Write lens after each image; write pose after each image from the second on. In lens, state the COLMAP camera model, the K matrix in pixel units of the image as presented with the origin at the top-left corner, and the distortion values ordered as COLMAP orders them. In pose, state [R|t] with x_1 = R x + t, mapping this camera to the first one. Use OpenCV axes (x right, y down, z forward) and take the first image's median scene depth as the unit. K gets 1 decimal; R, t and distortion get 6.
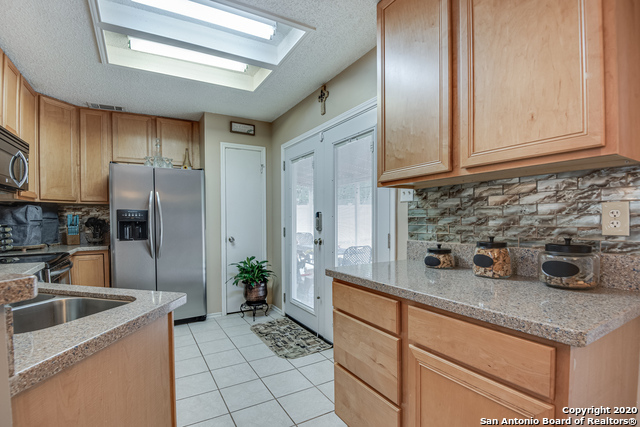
lens RADIAL K [[310.3, 0, 311.4], [0, 310.3, 227.6], [0, 0, 1]] dist [-0.002749, -0.018128]
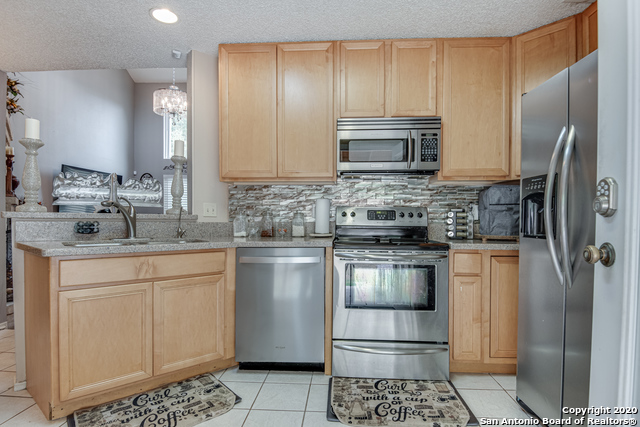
lens RADIAL K [[333.5, 0, 320.0], [0, 333.5, 213.5], [0, 0, 1]] dist [-0.011843, -0.000844]
pose [[-0.549882, -0.013065, -0.835140, 0.064813], [-0.027429, 0.999621, 0.002422, 0.010650], [0.834792, 0.024239, -0.550031, 1.004413]]
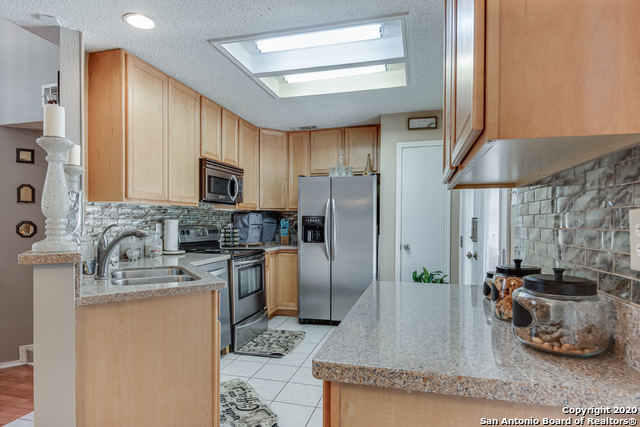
lens RADIAL K [[373.2, 0, 318.6], [0, 373.2, 224.5], [0, 0, 1]] dist [0.039731, -0.000738]
pose [[0.706375, 0.012106, -0.707734, 0.408719], [-0.027171, 0.999581, -0.010020, -0.012673], [0.707316, 0.026308, 0.706408, 0.044349]]
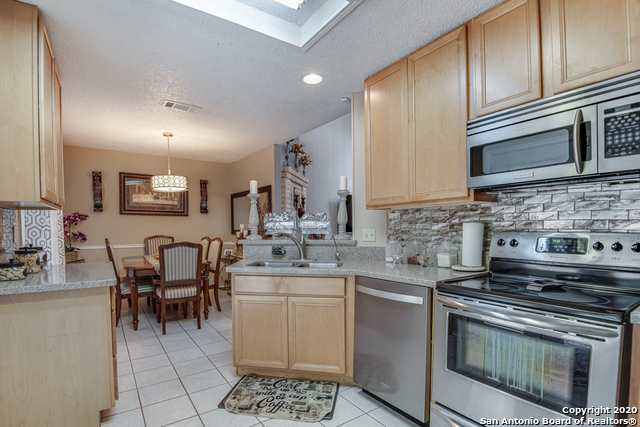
lens RADIAL K [[310.3, 0, 311.4], [0, 310.3, 227.6], [0, 0, 1]] dist [-0.002749, -0.018128]
pose [[-0.997640, 0.021305, -0.065275, -0.295607], [0.019120, 0.999241, 0.033931, -0.044560], [0.065948, 0.032602, -0.997290, 1.157485]]
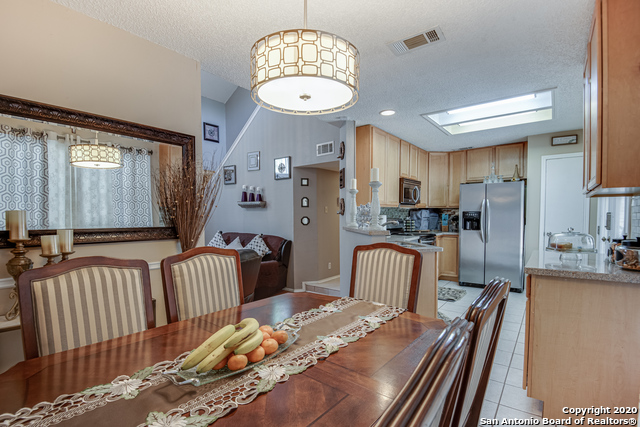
lens RADIAL K [[310.3, 0, 311.4], [0, 310.3, 227.6], [0, 0, 1]] dist [-0.002749, -0.018128]
pose [[0.371412, 0.040834, -0.927570, 0.626992], [-0.022511, 0.999135, 0.034971, -0.010258], [0.928195, 0.007892, 0.372010, -0.390626]]
